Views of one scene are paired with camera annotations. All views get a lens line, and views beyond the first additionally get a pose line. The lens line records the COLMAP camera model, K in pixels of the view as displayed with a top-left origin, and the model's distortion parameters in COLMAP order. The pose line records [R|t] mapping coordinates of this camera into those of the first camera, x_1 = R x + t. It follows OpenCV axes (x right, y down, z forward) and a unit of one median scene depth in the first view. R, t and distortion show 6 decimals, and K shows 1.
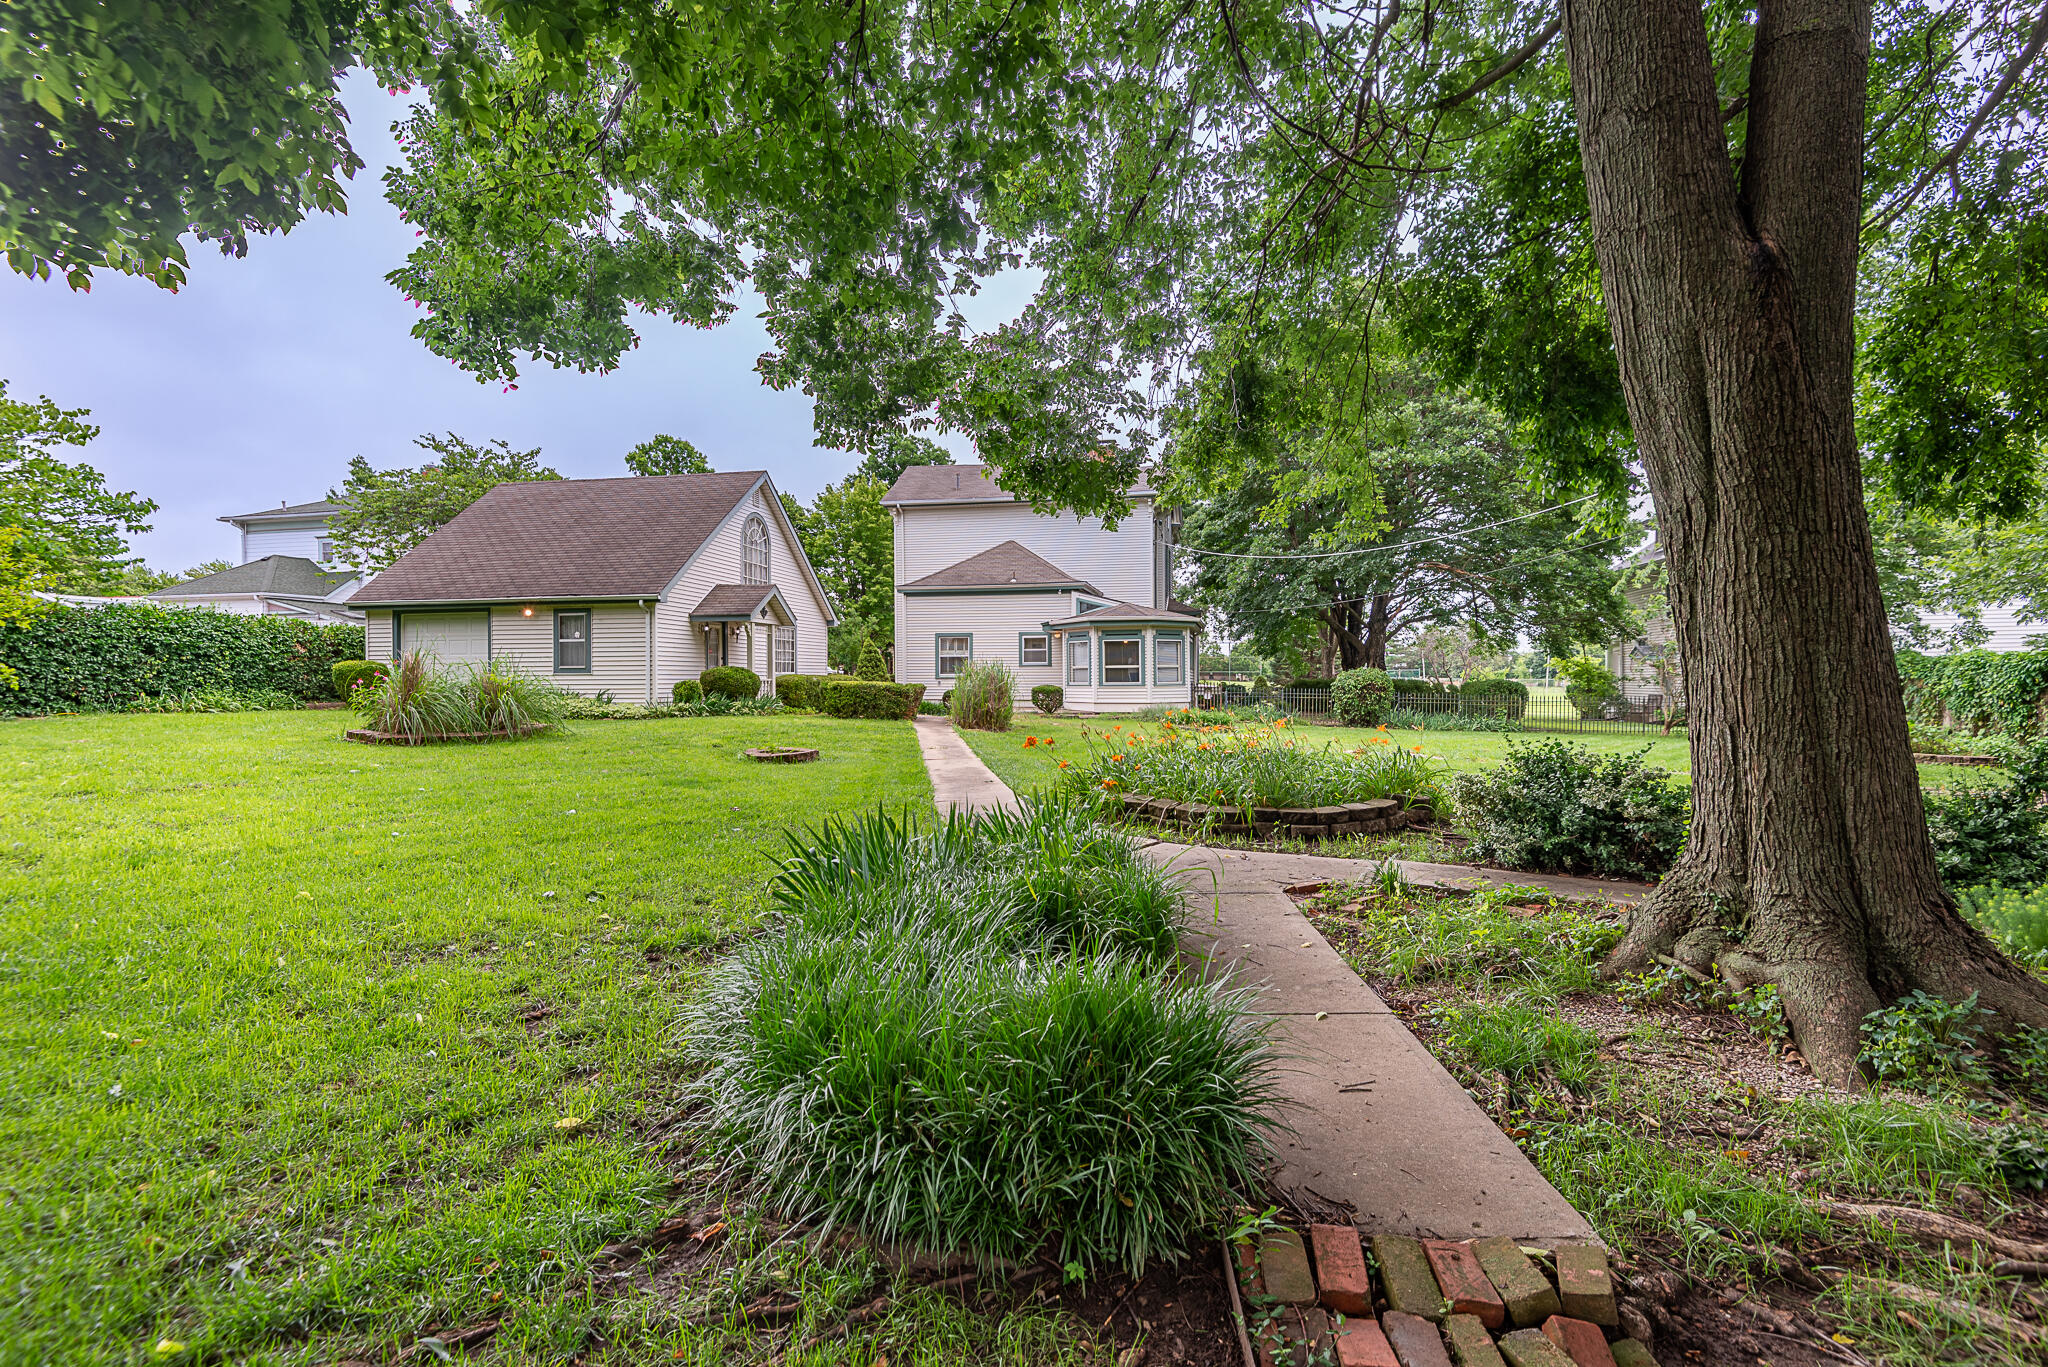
lens RADIAL K [[931.3, 0, 1022.3], [0, 931.3, 678.0], [0, 0, 1]] dist [0.031207, -0.015968]
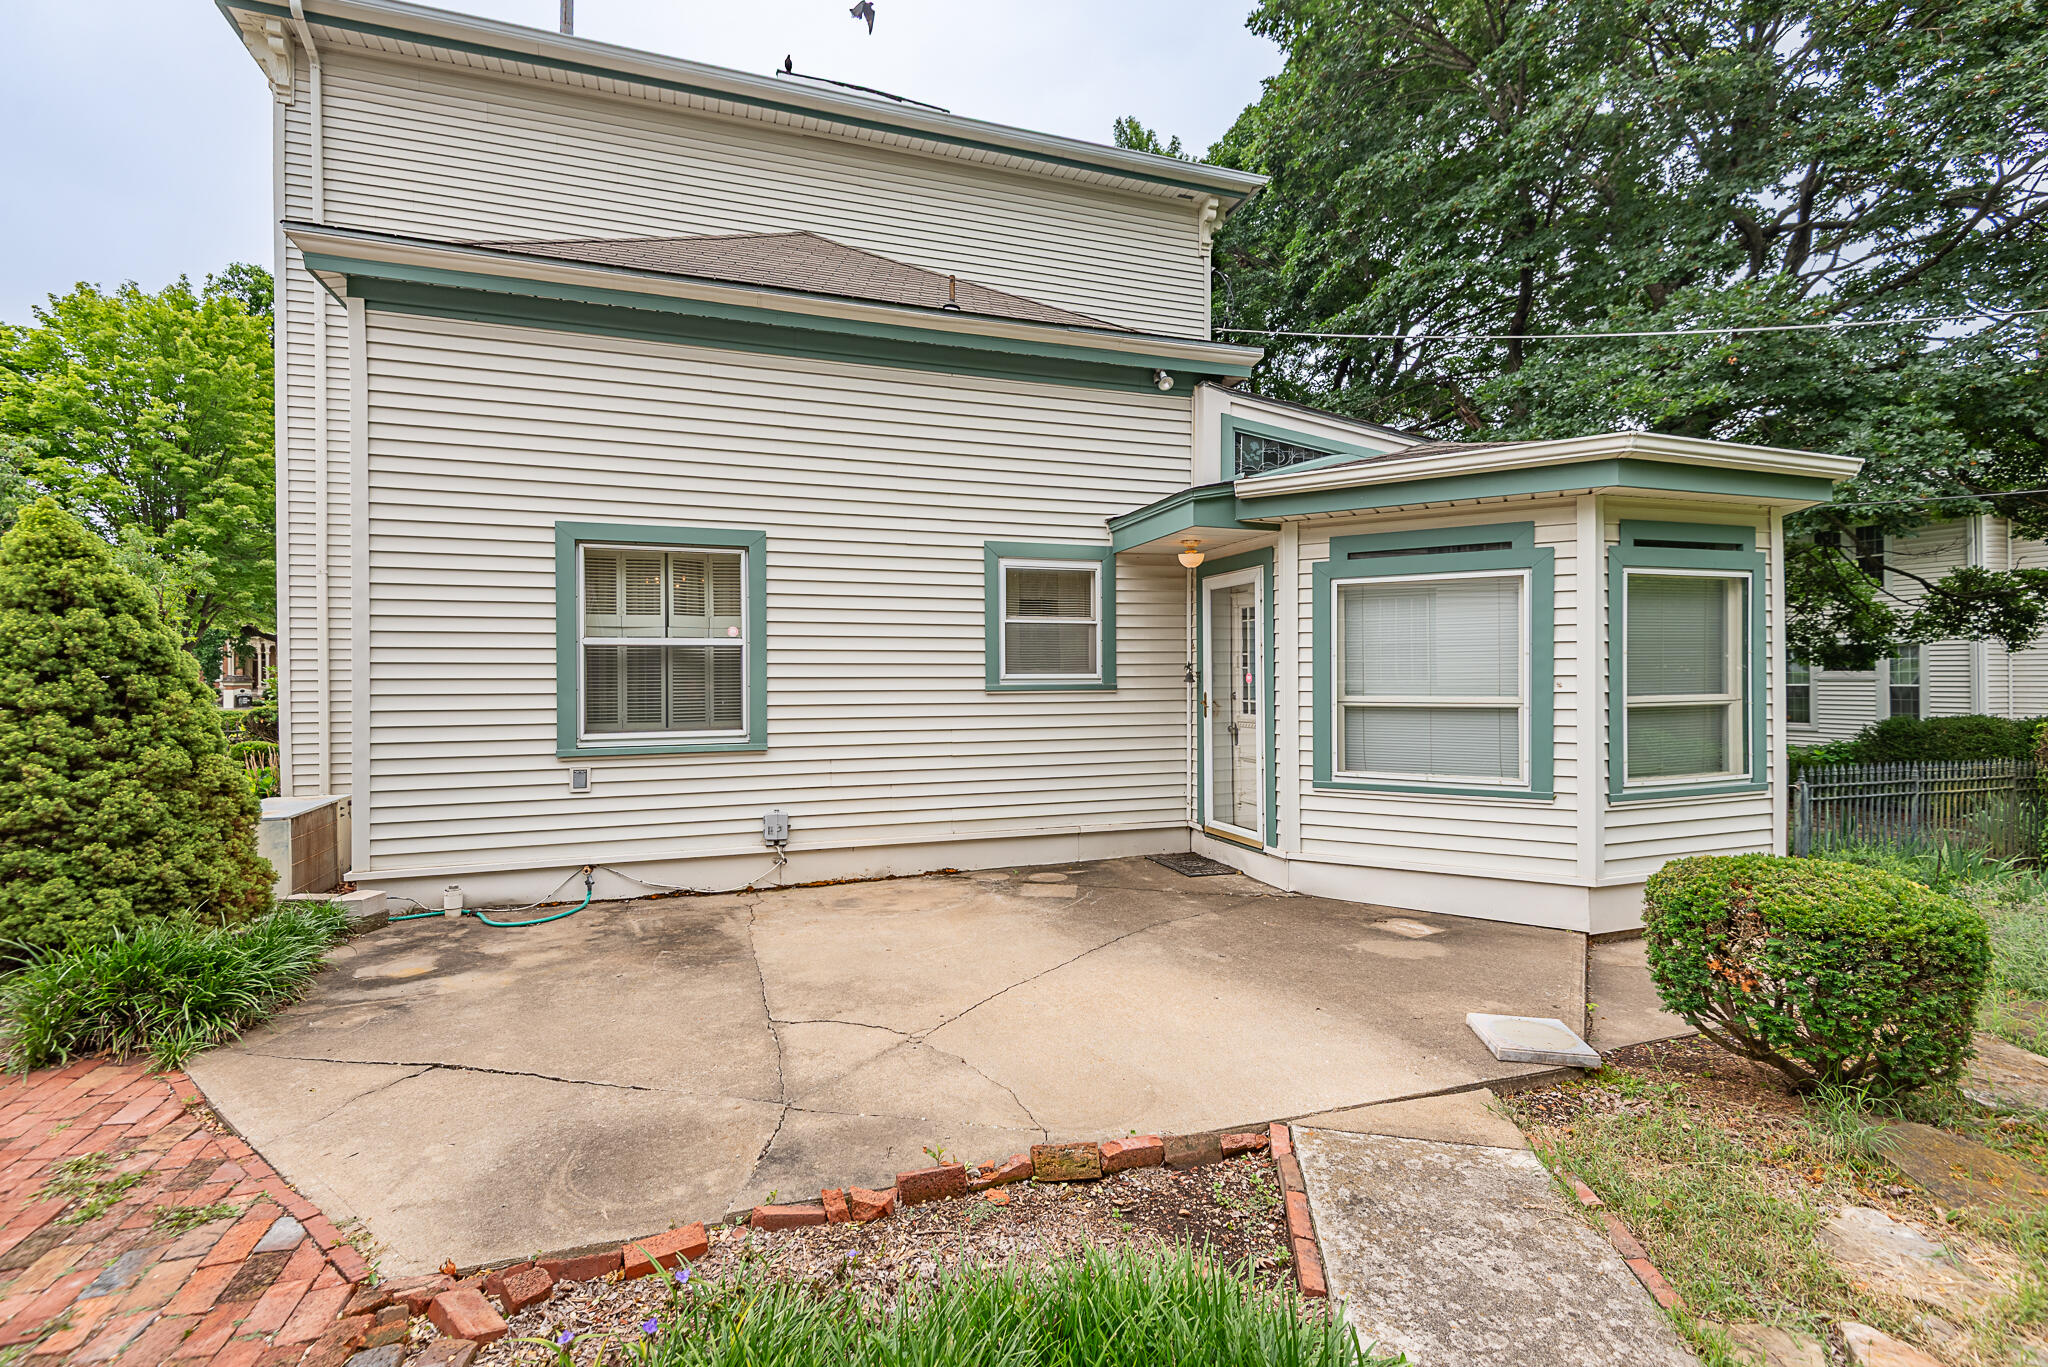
lens RADIAL K [[931.3, 0, 1022.3], [0, 931.3, 678.0], [0, 0, 1]] dist [0.031207, -0.015968]
pose [[0.856405, -0.003796, 0.516291, -0.143933], [0.004594, 0.999989, -0.000268, -0.020237], [-0.516284, 0.002602, 0.856413, 1.012425]]
